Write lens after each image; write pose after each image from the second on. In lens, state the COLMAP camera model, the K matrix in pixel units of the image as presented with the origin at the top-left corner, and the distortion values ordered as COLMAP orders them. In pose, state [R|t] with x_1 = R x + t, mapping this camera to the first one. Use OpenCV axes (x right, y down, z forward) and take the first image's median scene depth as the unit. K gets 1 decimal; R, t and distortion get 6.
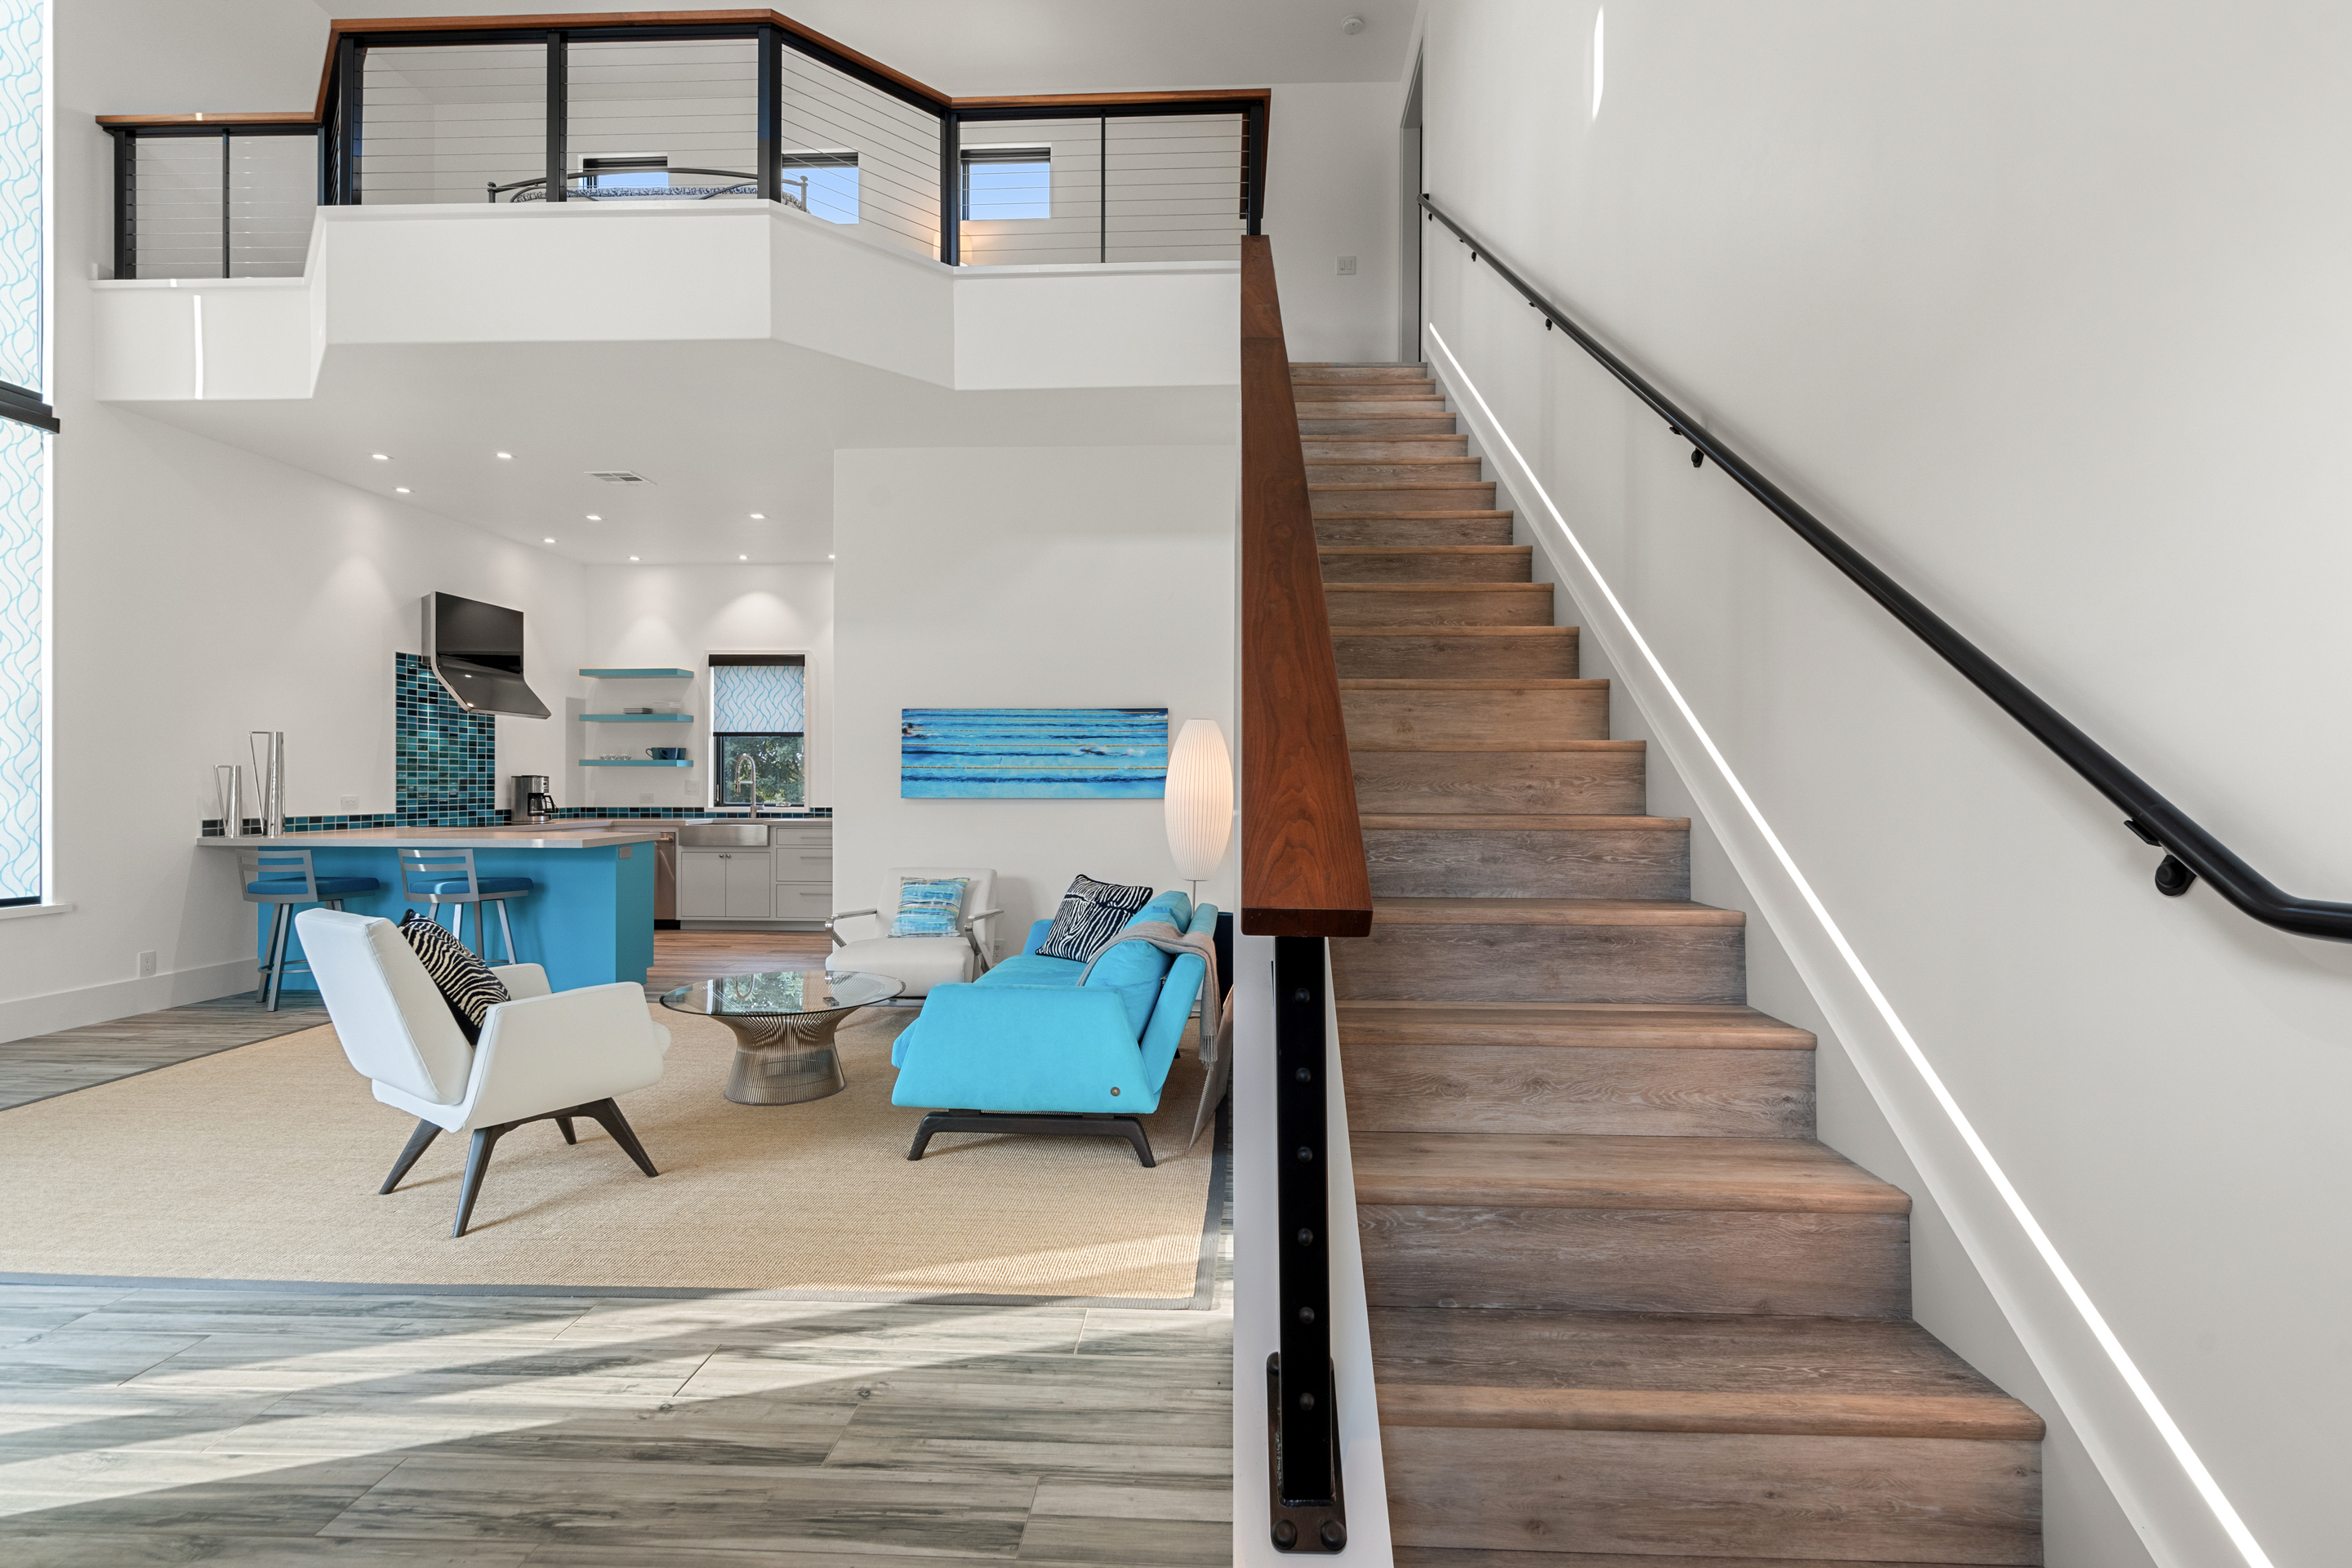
lens RADIAL K [[1090.8, 0, 1181.0], [0, 1090.8, 794.2], [0, 0, 1]] dist [-0.000079, 0.000682]
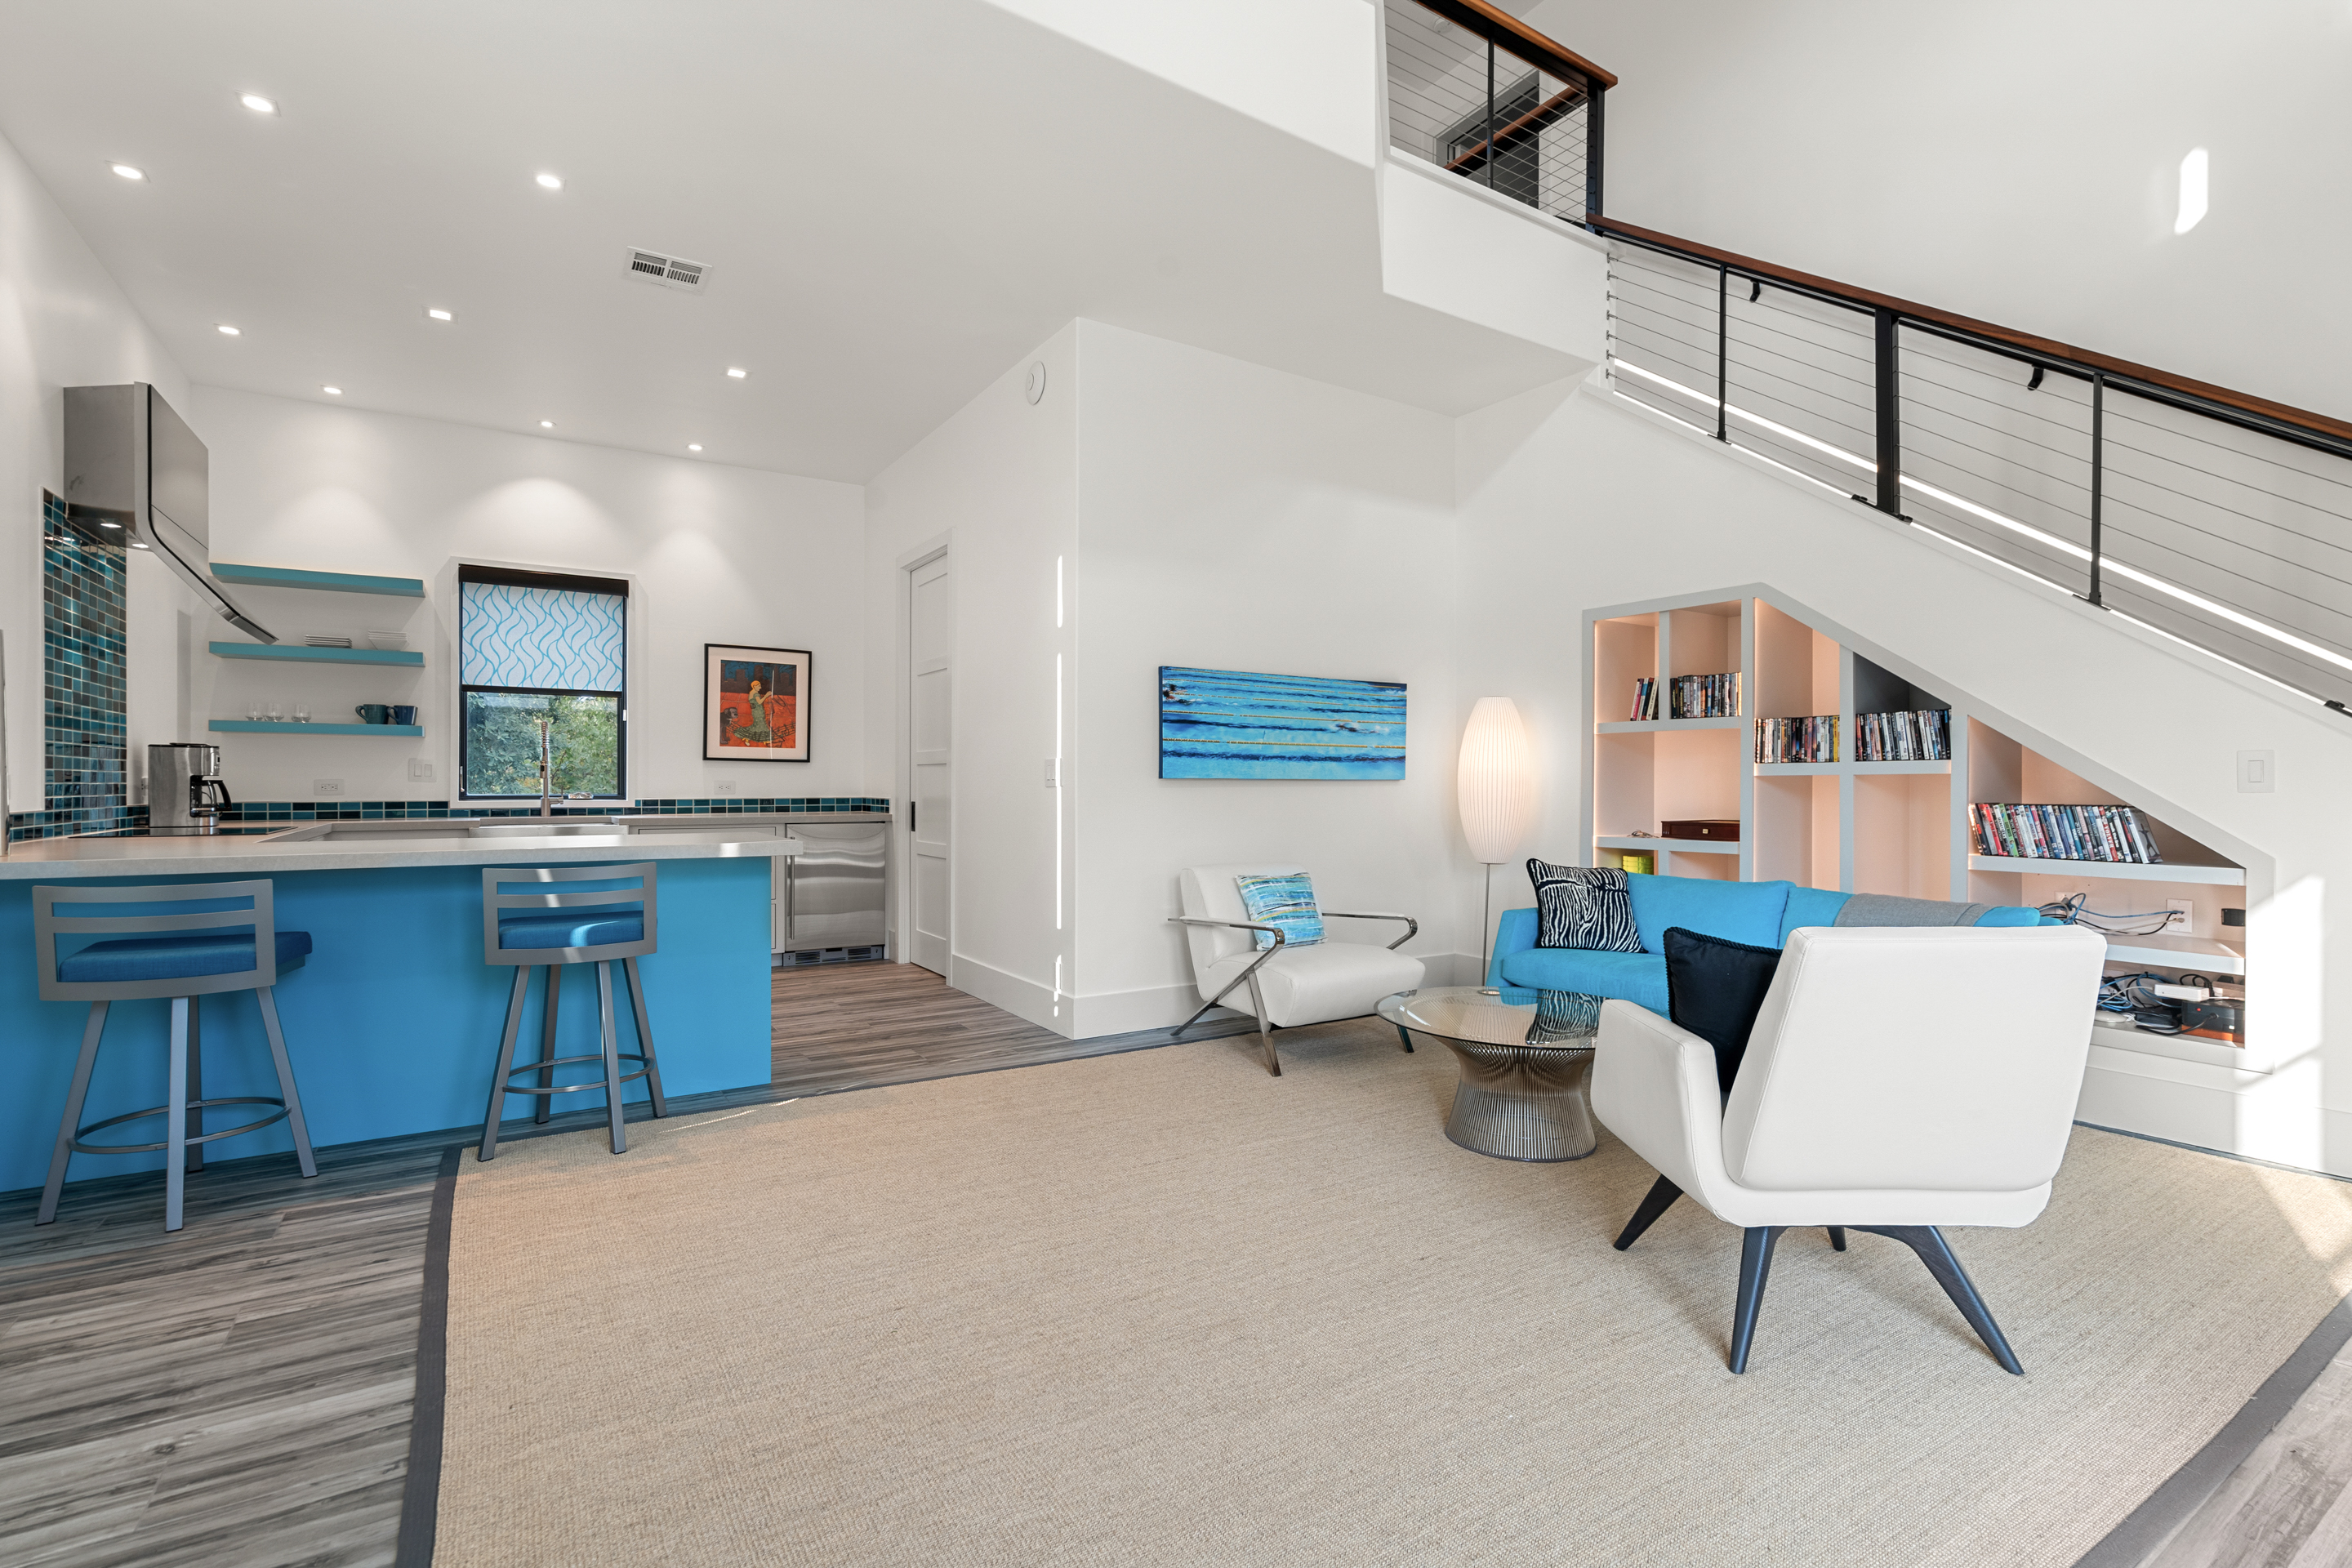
lens RADIAL K [[1090.8, 0, 1181.0], [0, 1090.8, 794.2], [0, 0, 1]] dist [-0.000079, 0.000682]
pose [[0.811141, -0.004103, 0.584836, -0.710526], [0.004436, 0.999990, 0.000864, 0.014256], [-0.584834, 0.001893, 0.811151, 0.350381]]
